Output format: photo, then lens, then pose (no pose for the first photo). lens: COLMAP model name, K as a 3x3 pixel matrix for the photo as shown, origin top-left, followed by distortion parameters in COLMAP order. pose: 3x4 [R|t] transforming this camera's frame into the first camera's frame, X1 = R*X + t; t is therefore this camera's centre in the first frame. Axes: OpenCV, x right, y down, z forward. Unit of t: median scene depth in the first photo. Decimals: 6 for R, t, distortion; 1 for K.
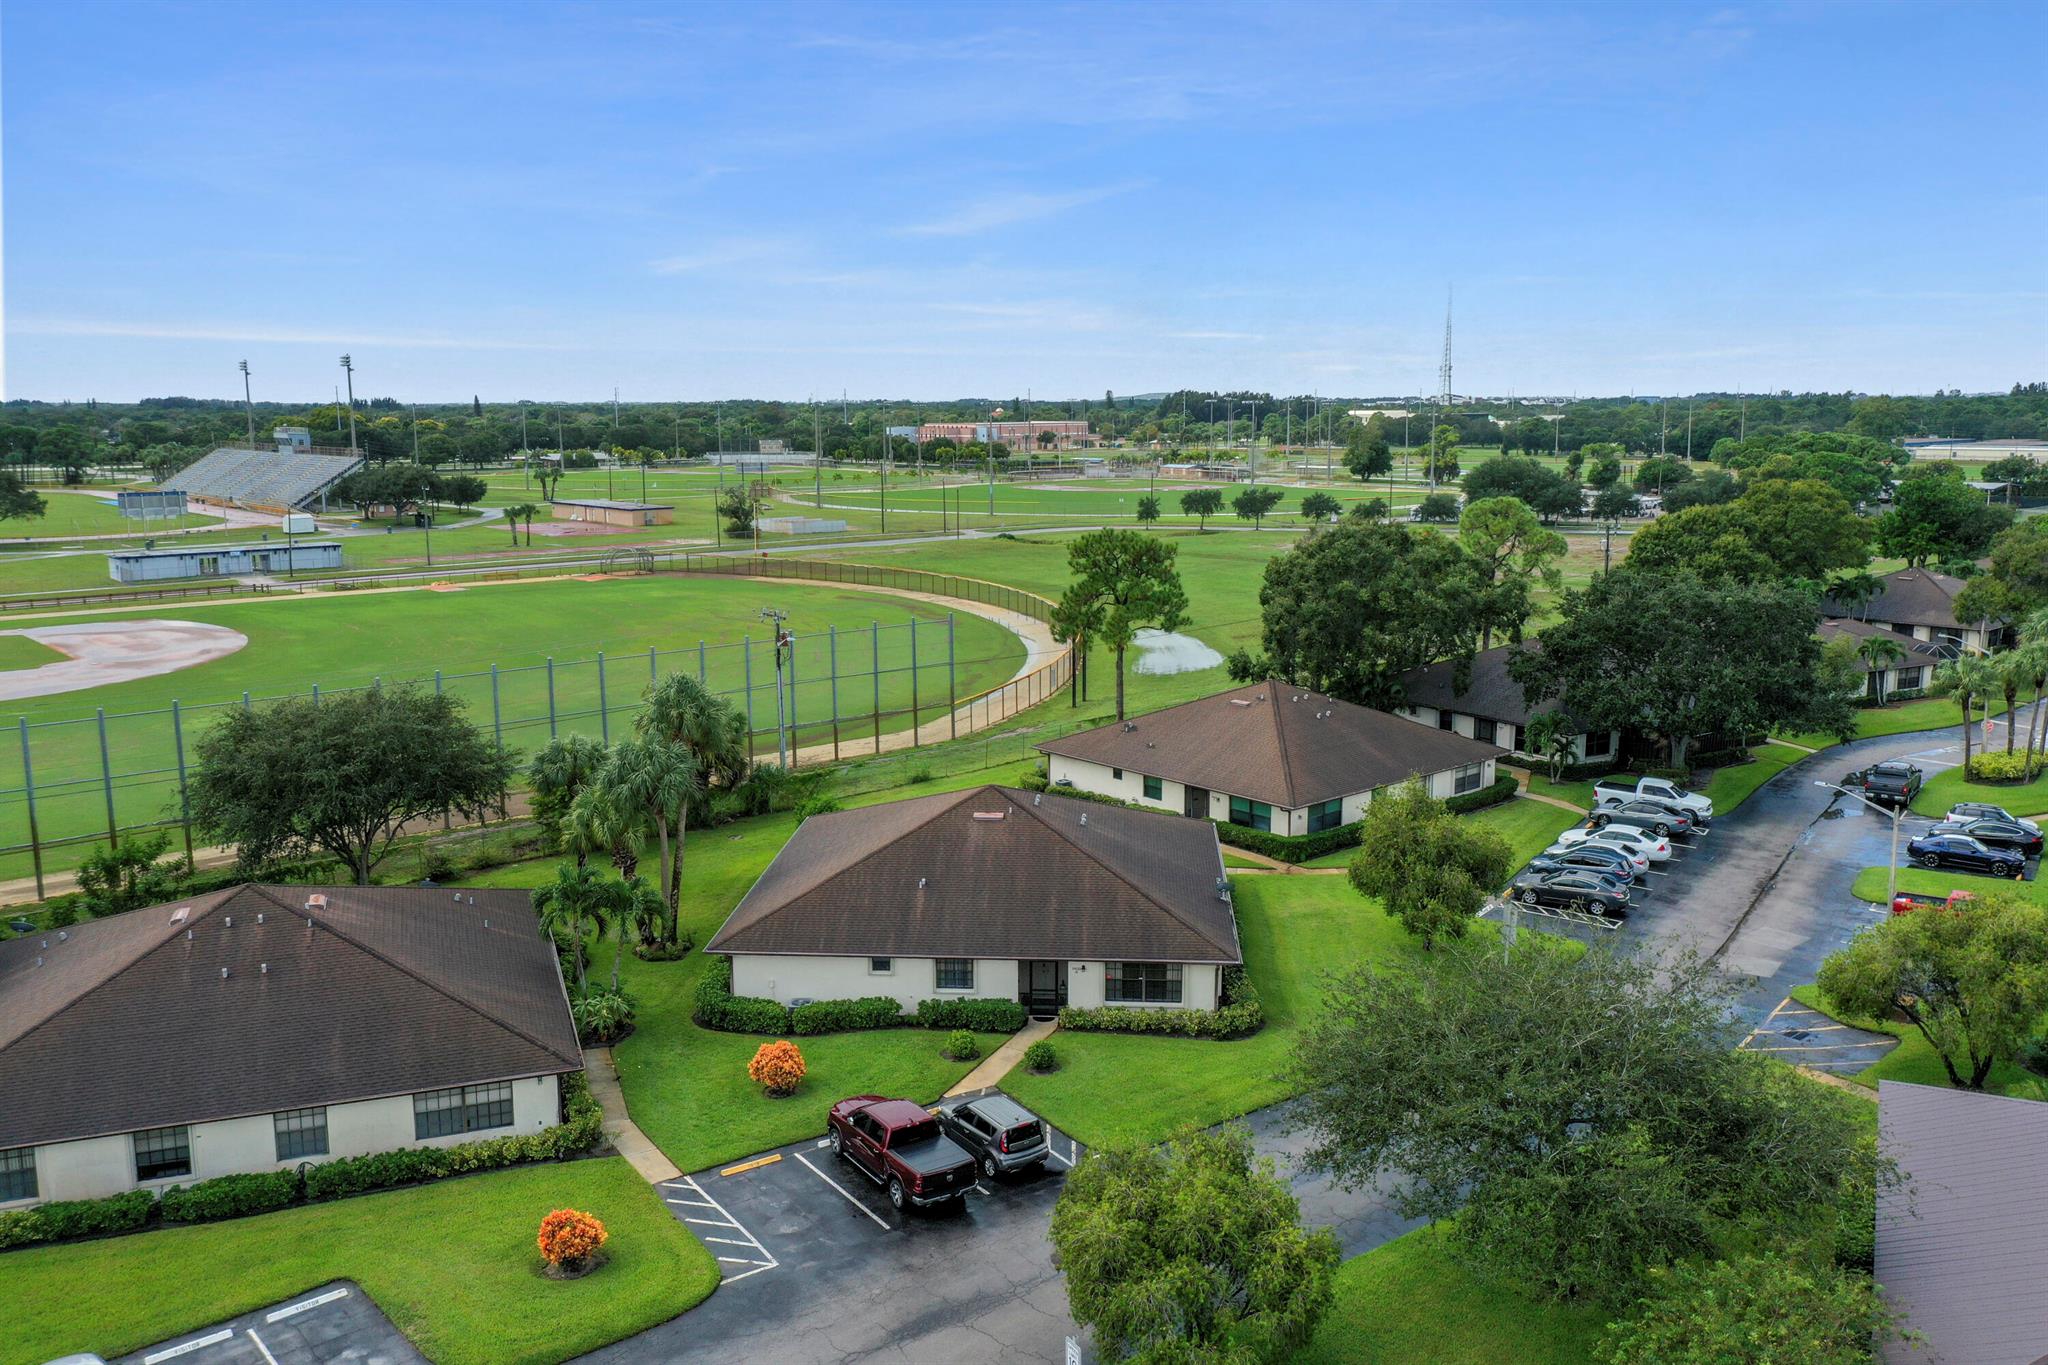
lens RADIAL K [[1616.4, 0, 1024.0], [0, 1616.4, 682.5], [0, 0, 1]] dist [0.022628, -0.002104]
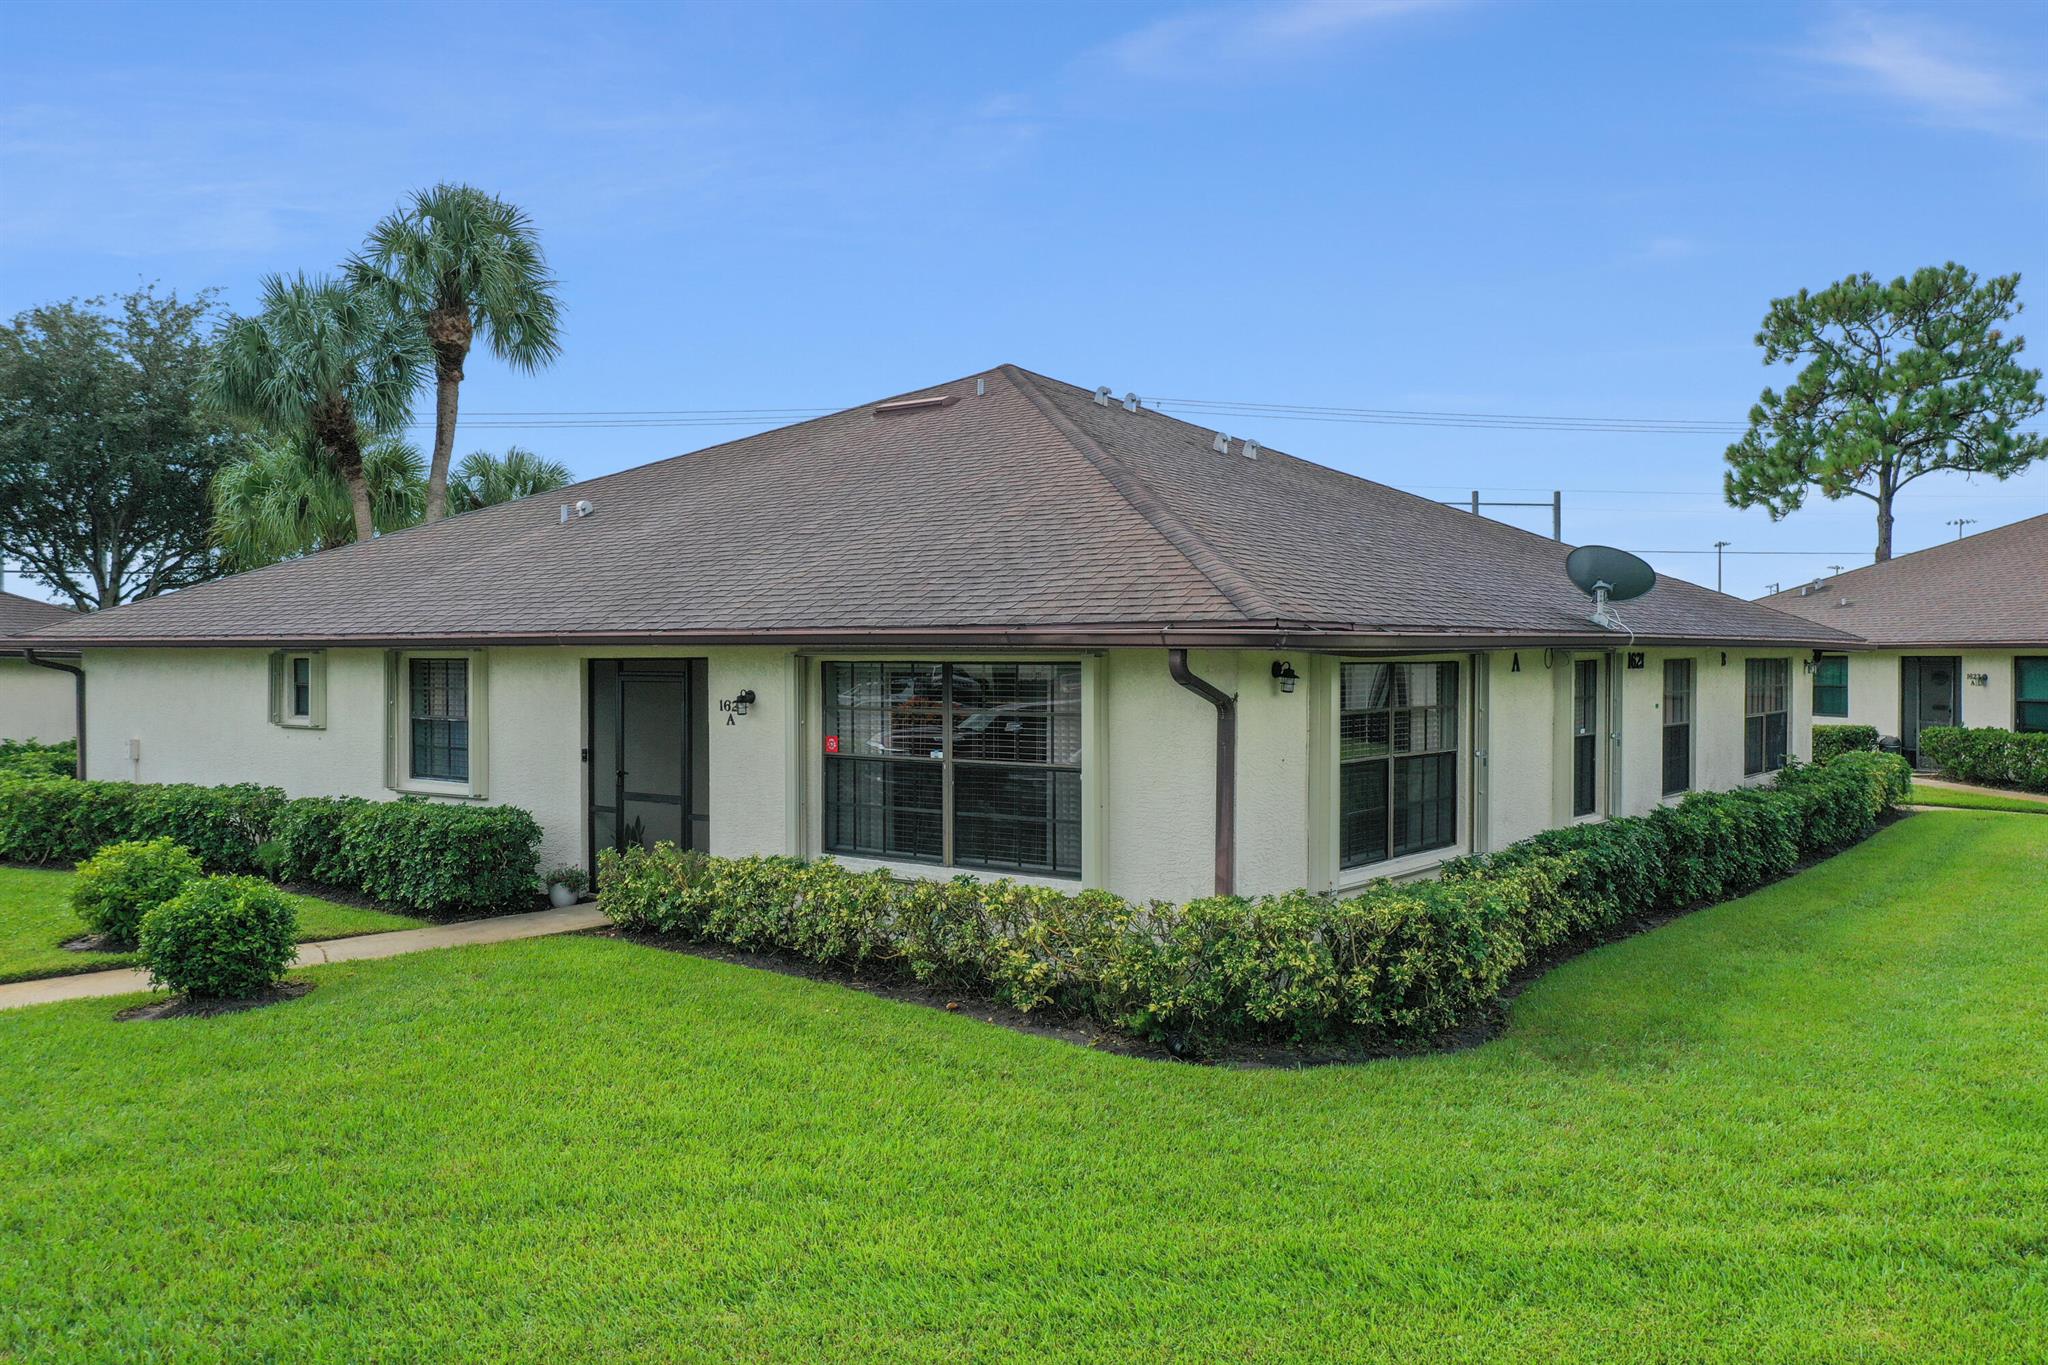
lens RADIAL K [[1616.4, 0, 1024.0], [0, 1616.4, 682.5], [0, 0, 1]] dist [0.022628, -0.002104]
pose [[0.832689, 0.005359, -0.553715, 0.205494], [-0.091825, 0.987445, -0.128532, 0.201789], [0.546074, 0.157872, 0.822727, 0.825719]]
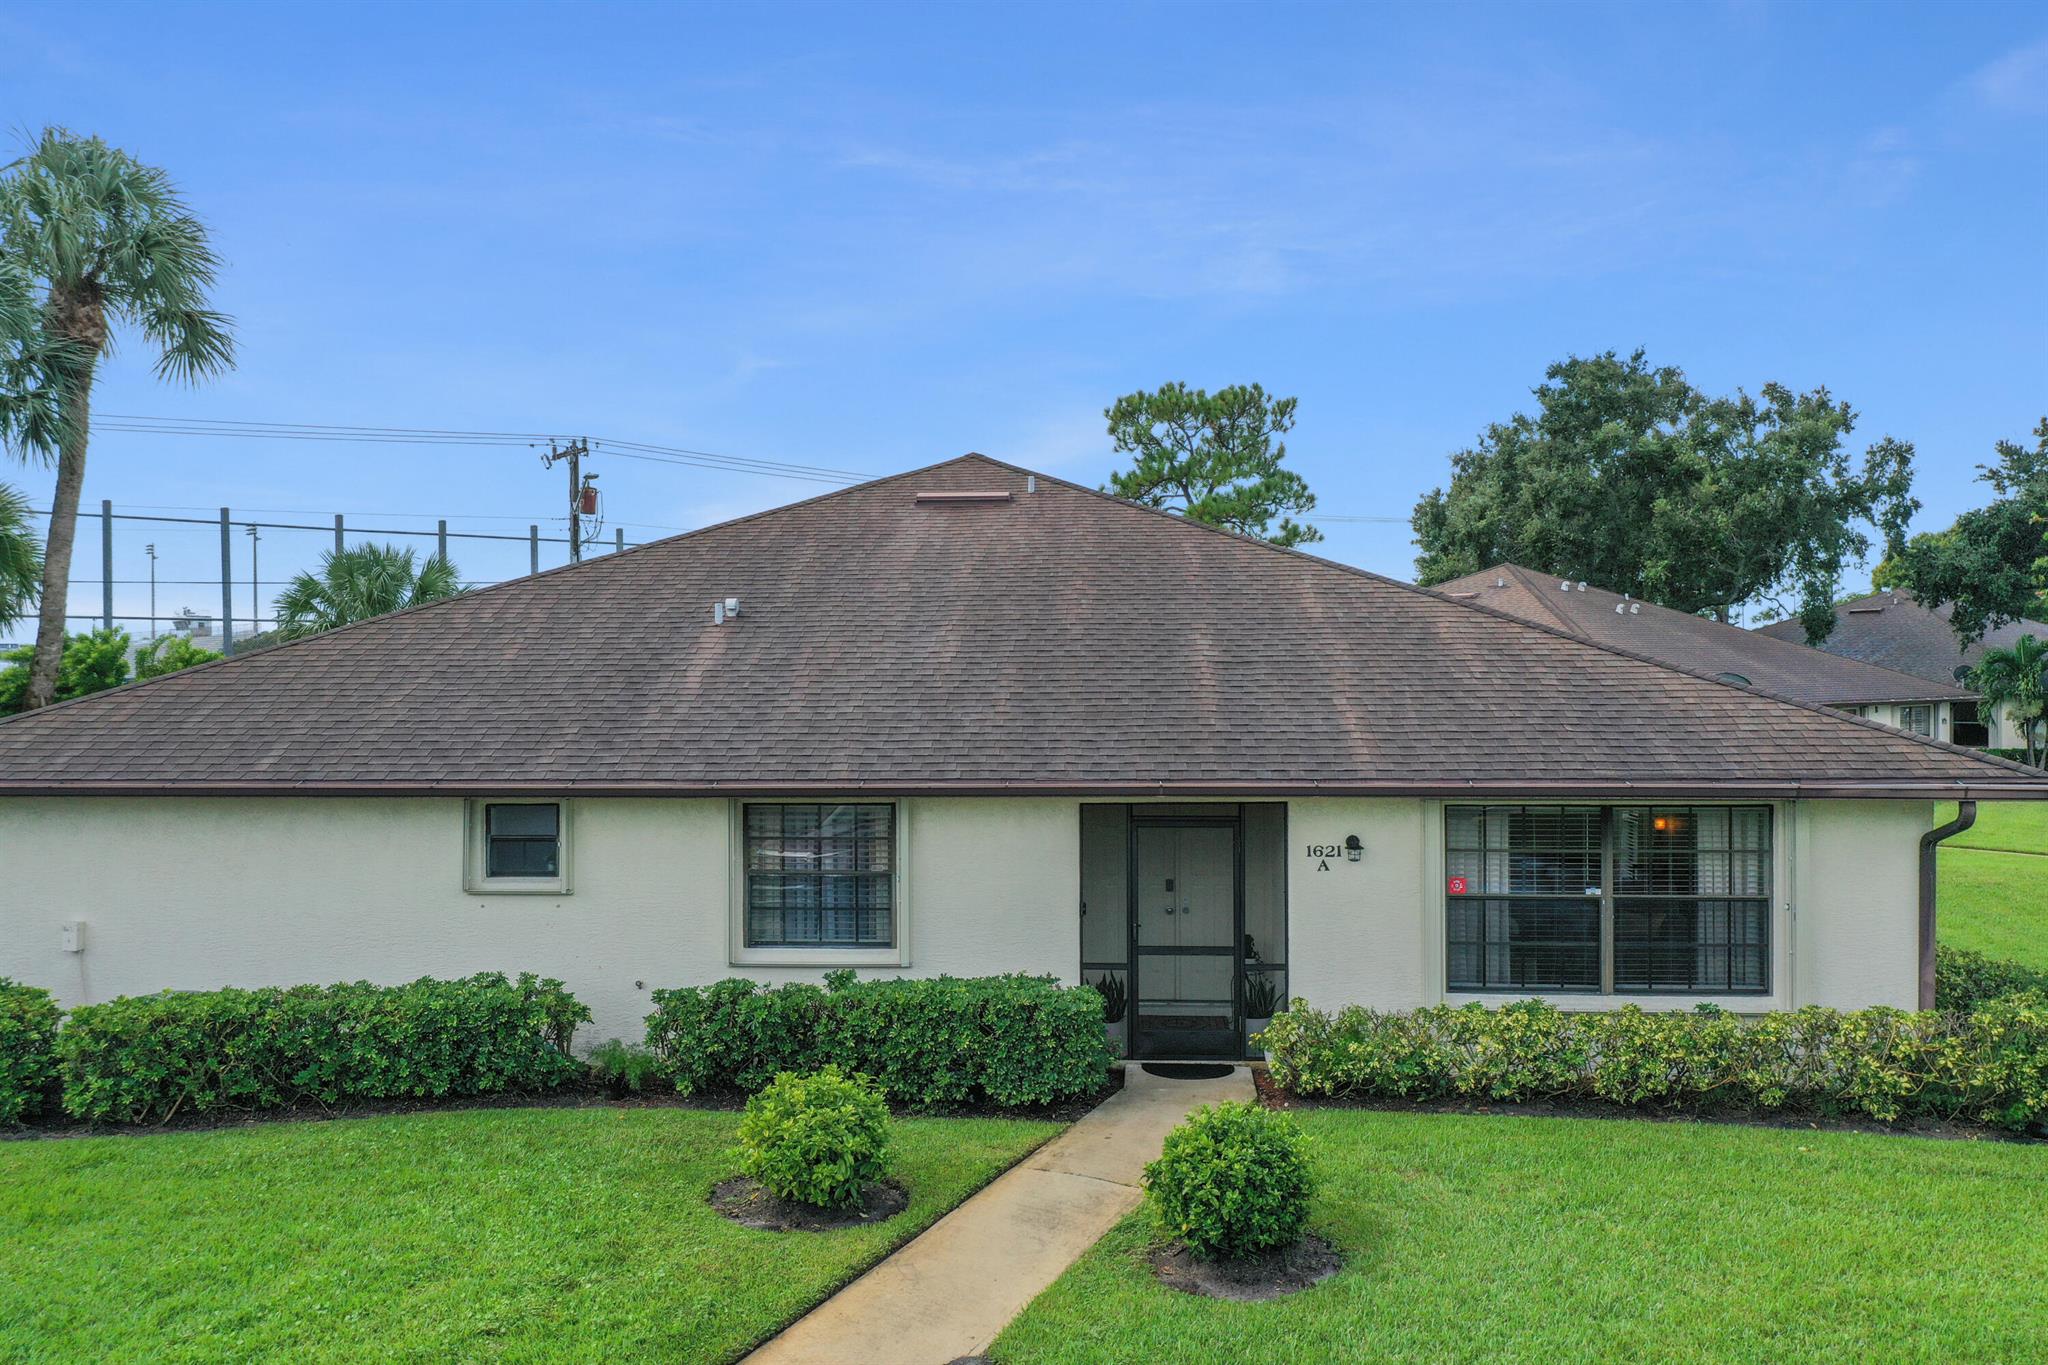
lens RADIAL K [[1616.4, 0, 1024.0], [0, 1616.4, 682.5], [0, 0, 1]] dist [0.022628, -0.002104]
pose [[0.999947, -0.008998, 0.004937, -0.013109], [0.009691, 0.986186, -0.165361, 0.192479], [-0.003380, 0.165400, 0.986221, 0.762362]]
